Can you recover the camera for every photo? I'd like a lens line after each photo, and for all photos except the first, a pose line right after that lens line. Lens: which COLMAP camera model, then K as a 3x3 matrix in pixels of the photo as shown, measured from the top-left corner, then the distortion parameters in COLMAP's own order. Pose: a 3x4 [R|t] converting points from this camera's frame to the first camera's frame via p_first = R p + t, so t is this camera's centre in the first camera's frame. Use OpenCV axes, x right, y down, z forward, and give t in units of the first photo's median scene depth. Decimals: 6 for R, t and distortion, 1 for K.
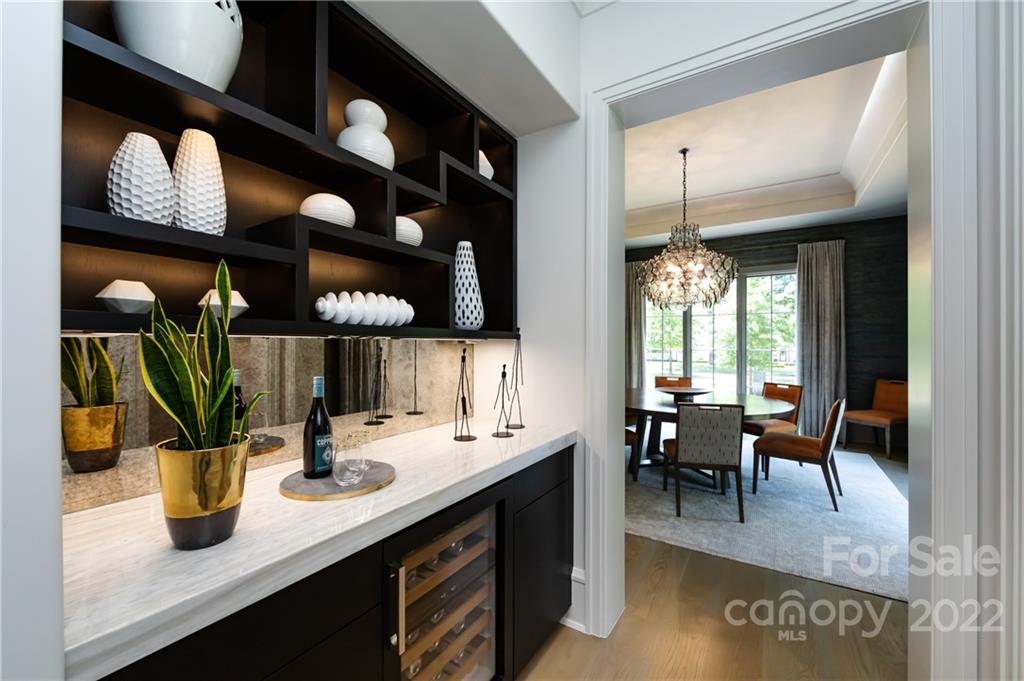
lens RADIAL K [[403.4, 0, 512.9], [0, 403.4, 342.7], [0, 0, 1]] dist [-0.002535, -0.000317]
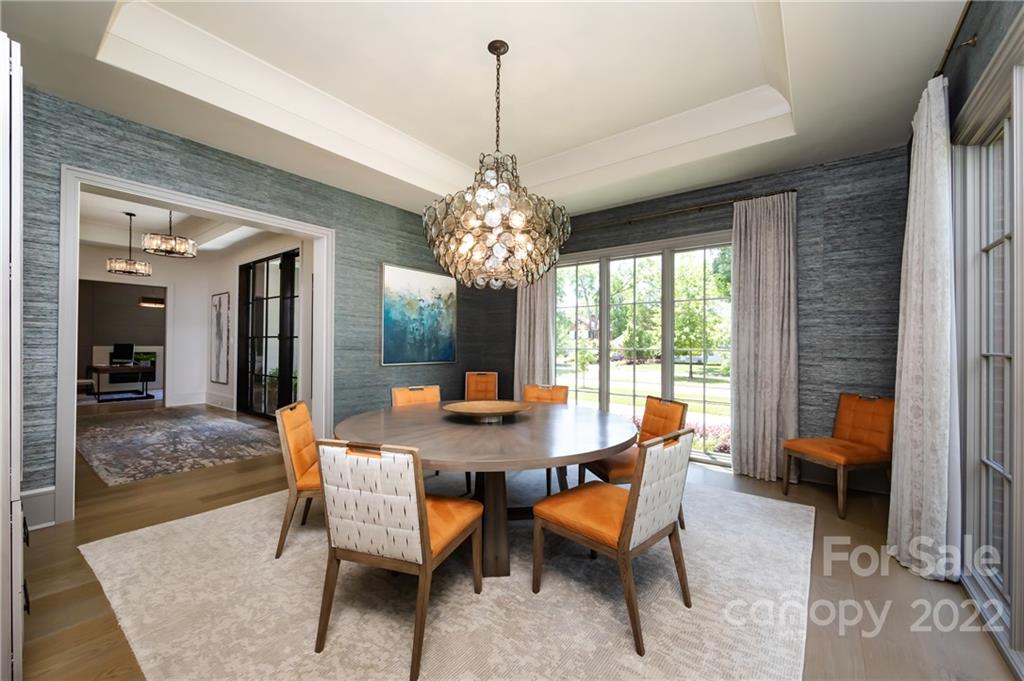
lens RADIAL K [[403.4, 0, 512.9], [0, 403.4, 342.7], [0, 0, 1]] dist [-0.002535, -0.000317]
pose [[0.996418, 0.001505, -0.084551, 0.392871], [-0.002201, 0.999964, -0.008145, 0.013089], [0.084536, 0.008302, 0.996386, 0.263089]]
